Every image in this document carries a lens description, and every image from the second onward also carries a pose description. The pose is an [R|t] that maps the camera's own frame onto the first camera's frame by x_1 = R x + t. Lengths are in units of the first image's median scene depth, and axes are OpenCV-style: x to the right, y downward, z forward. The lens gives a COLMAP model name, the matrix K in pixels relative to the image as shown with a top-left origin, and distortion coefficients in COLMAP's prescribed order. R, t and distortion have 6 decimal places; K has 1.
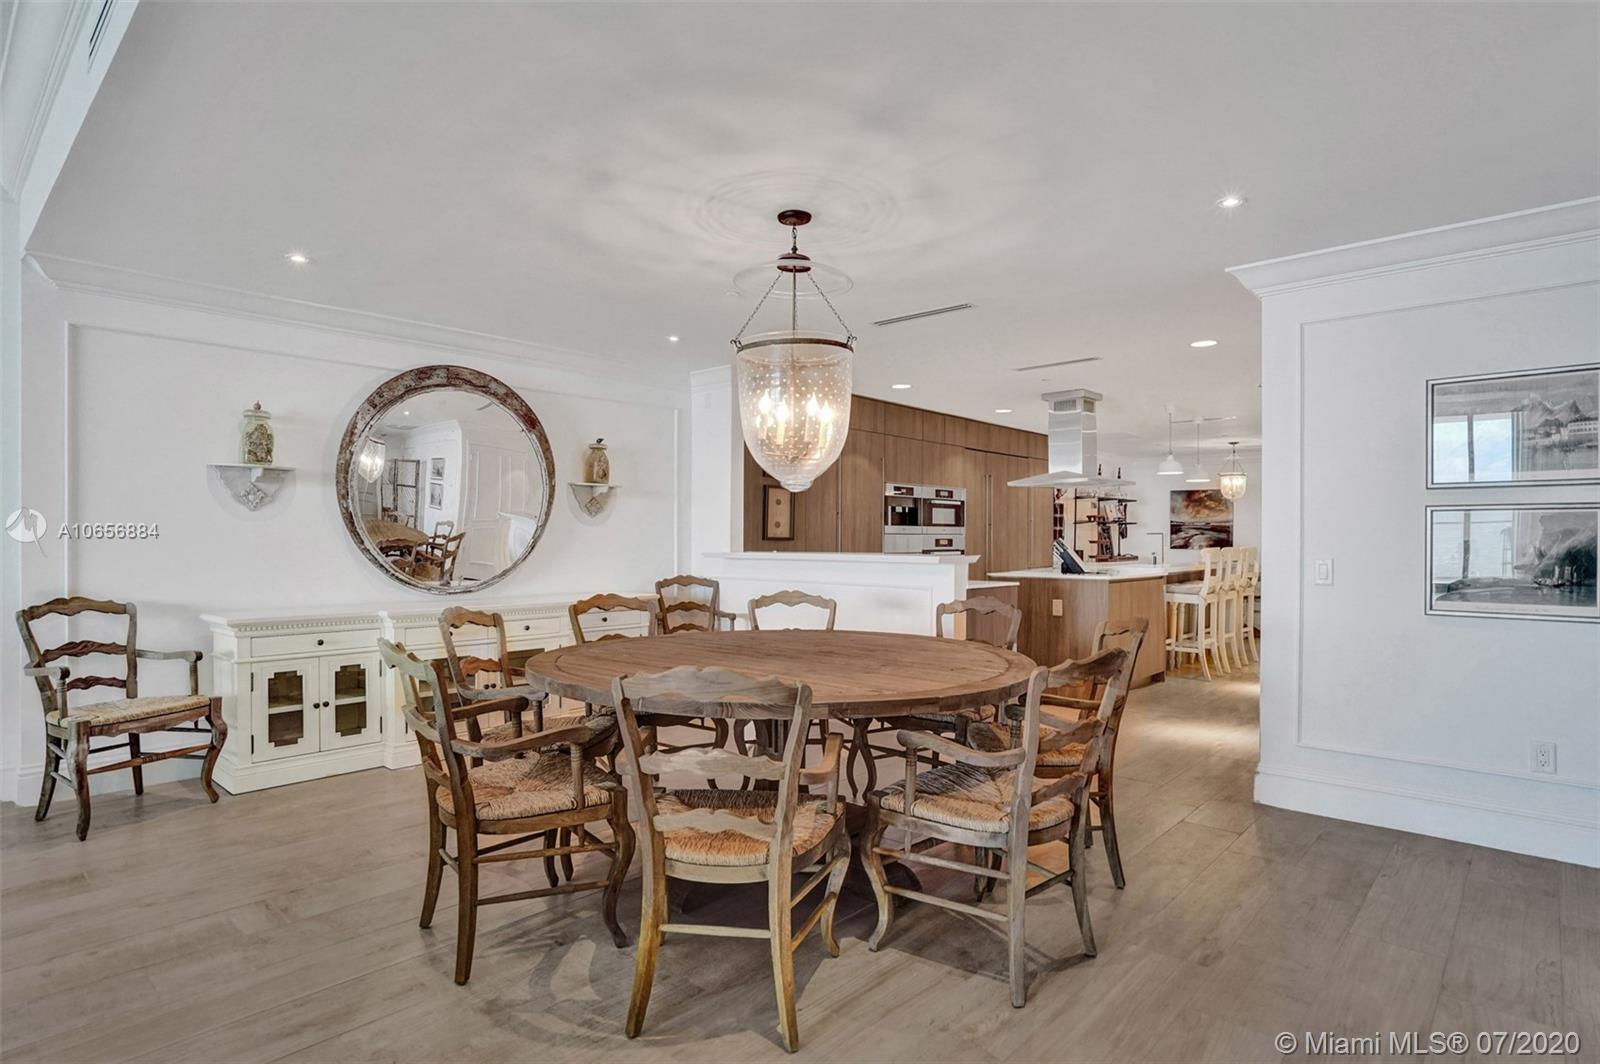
lens RADIAL K [[844.6, 0, 802.1], [0, 844.6, 536.8], [0, 0, 1]] dist [-0.035873, 0.000068]
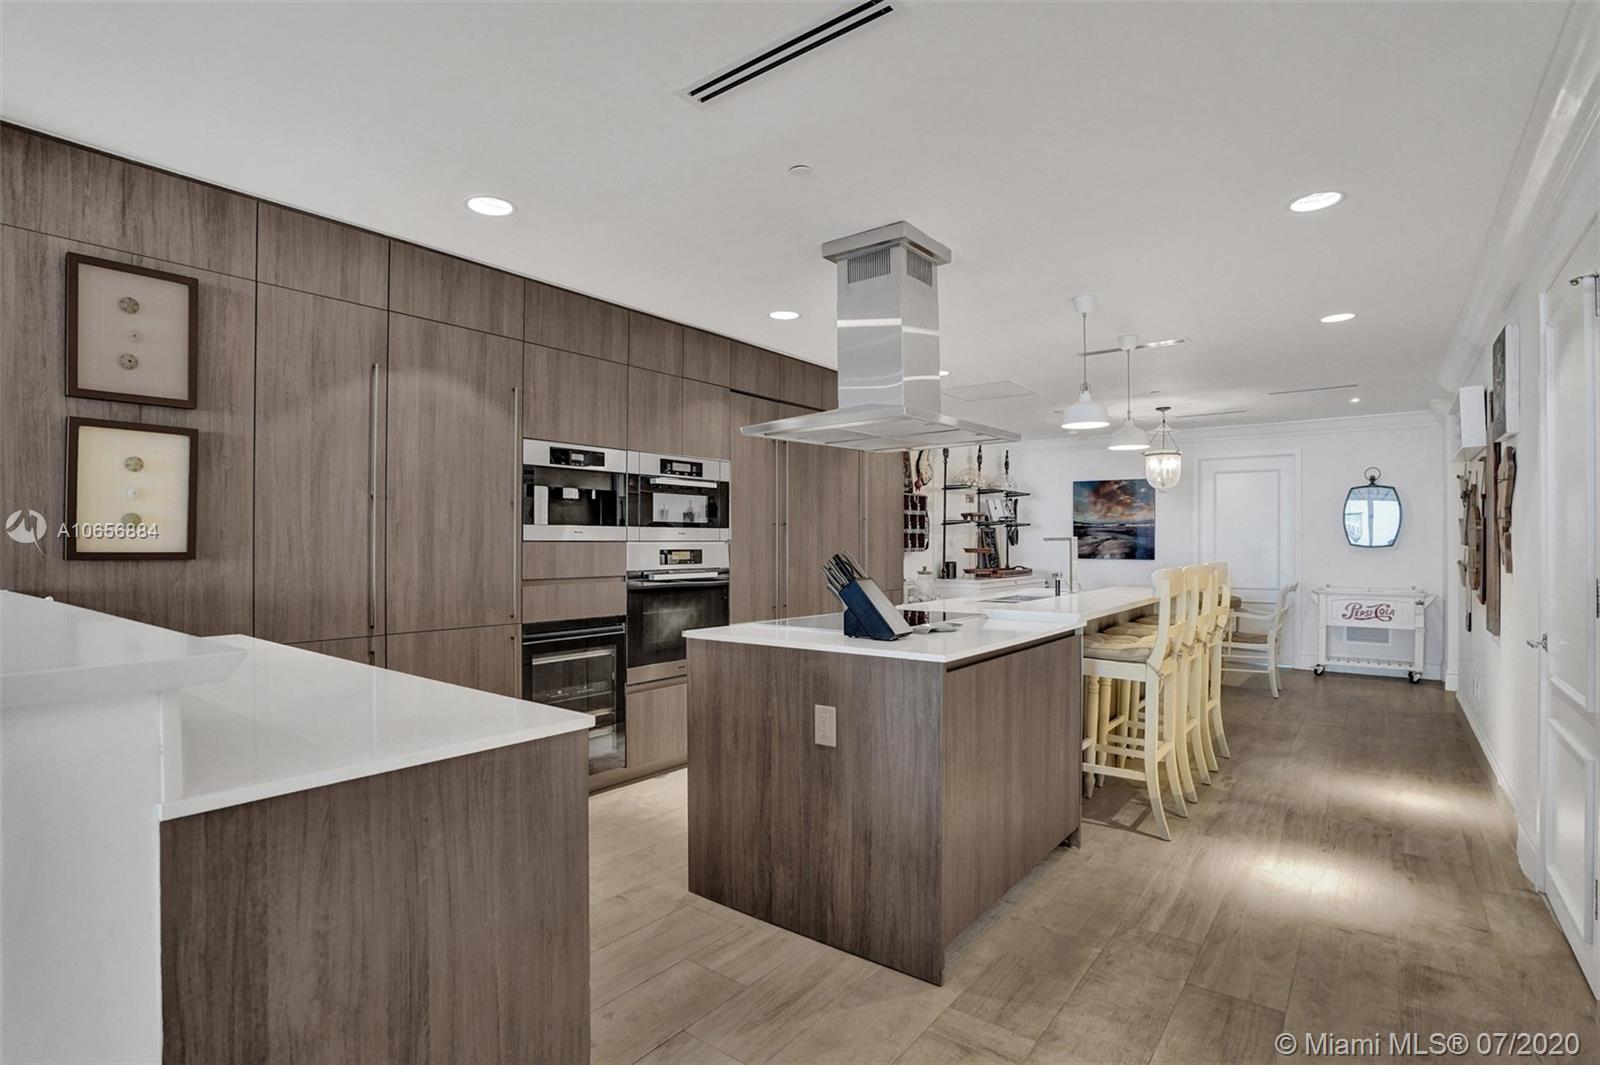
lens RADIAL K [[775.7, 0, 800.0], [0, 775.7, 532.5], [0, 0, 1]] dist [-0.039312, 0.015028]
pose [[0.996466, -0.002643, 0.083951, 0.197110], [0.003632, 0.999926, -0.011635, -0.002479], [-0.083914, 0.011899, 0.996402, 0.479257]]
